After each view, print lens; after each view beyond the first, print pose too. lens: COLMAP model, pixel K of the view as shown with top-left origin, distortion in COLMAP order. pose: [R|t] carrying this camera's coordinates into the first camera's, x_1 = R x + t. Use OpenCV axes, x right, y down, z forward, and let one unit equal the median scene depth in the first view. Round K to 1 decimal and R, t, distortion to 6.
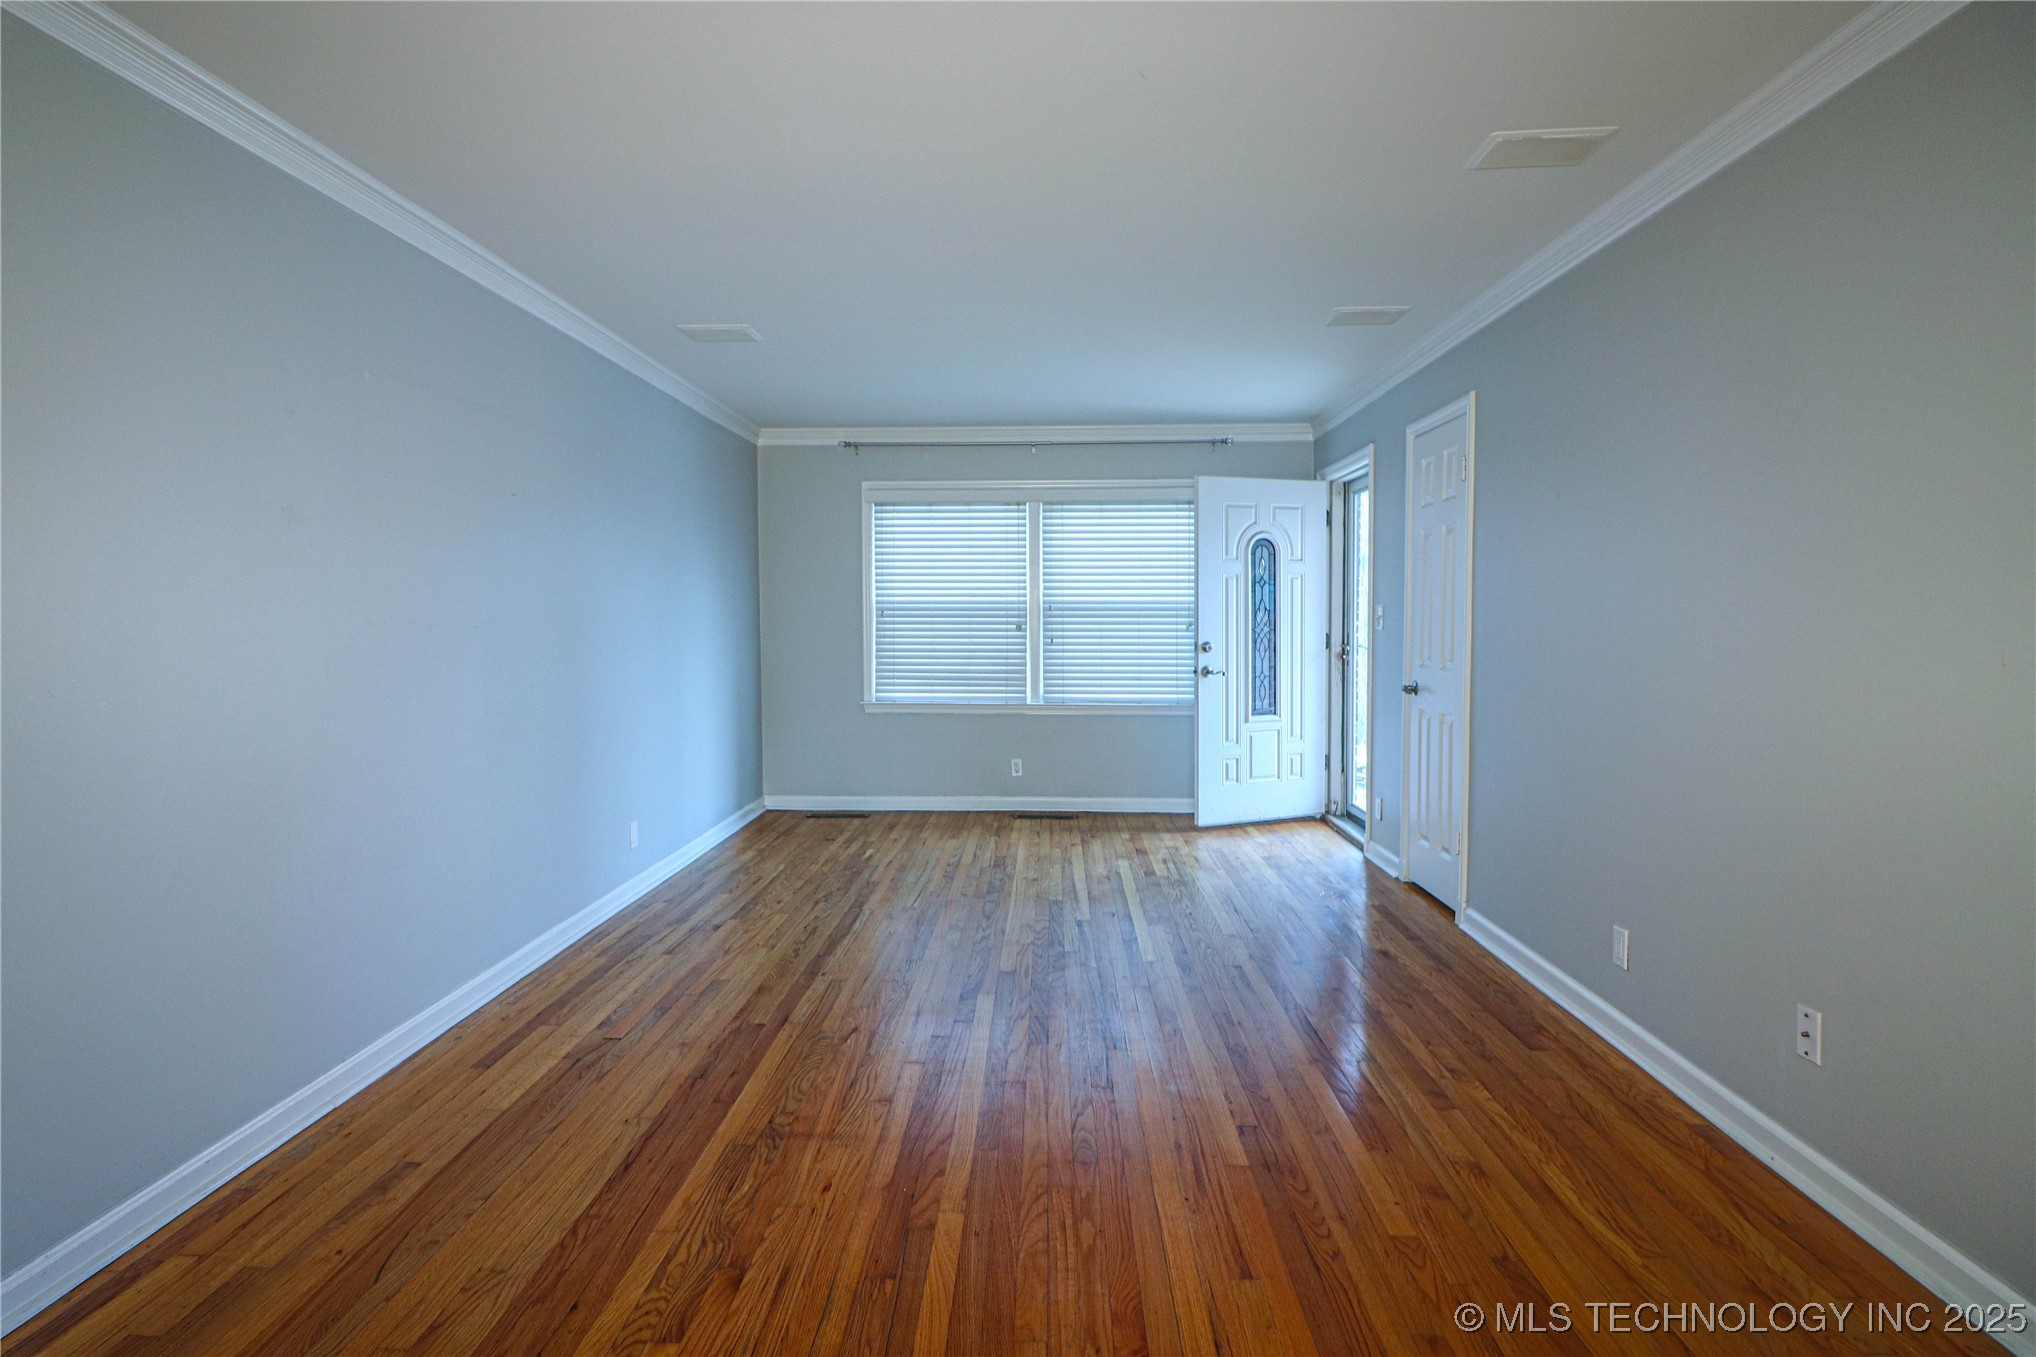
lens RADIAL K [[979.3, 0, 1044.0], [0, 979.3, 680.1], [0, 0, 1]] dist [-0.004208, -0.009049]
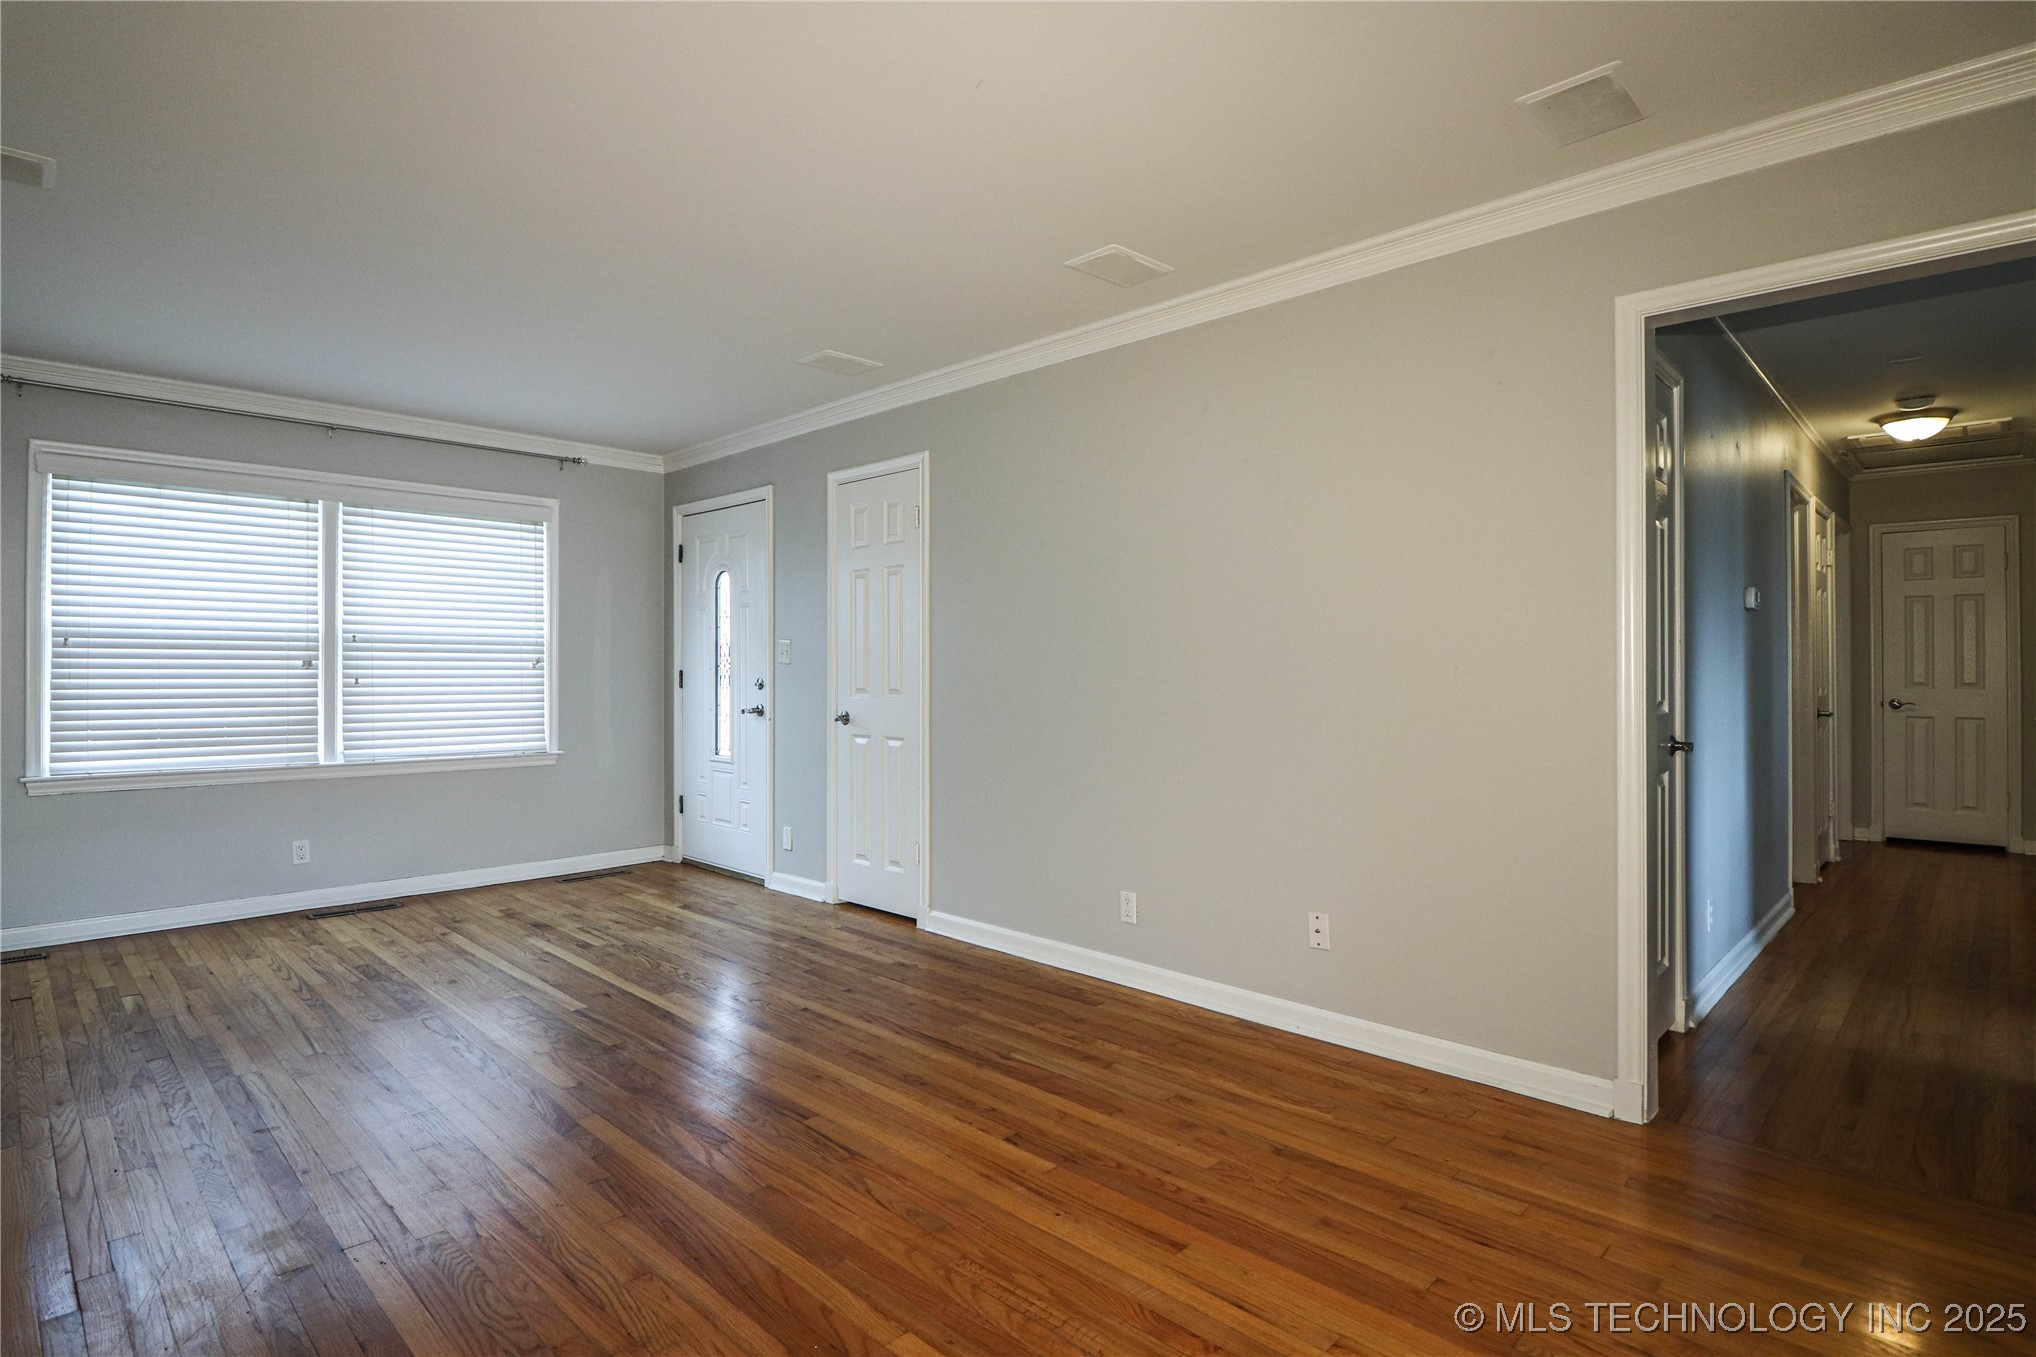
lens RADIAL K [[979.3, 0, 972.2], [0, 979.3, 674.5], [0, 0, 1]] dist [-0.004208, -0.009049]
pose [[0.698954, -0.002874, 0.715161, -0.205950], [0.044781, 0.998205, -0.039755, 0.007247], [-0.713763, 0.059812, 0.697828, 0.113271]]
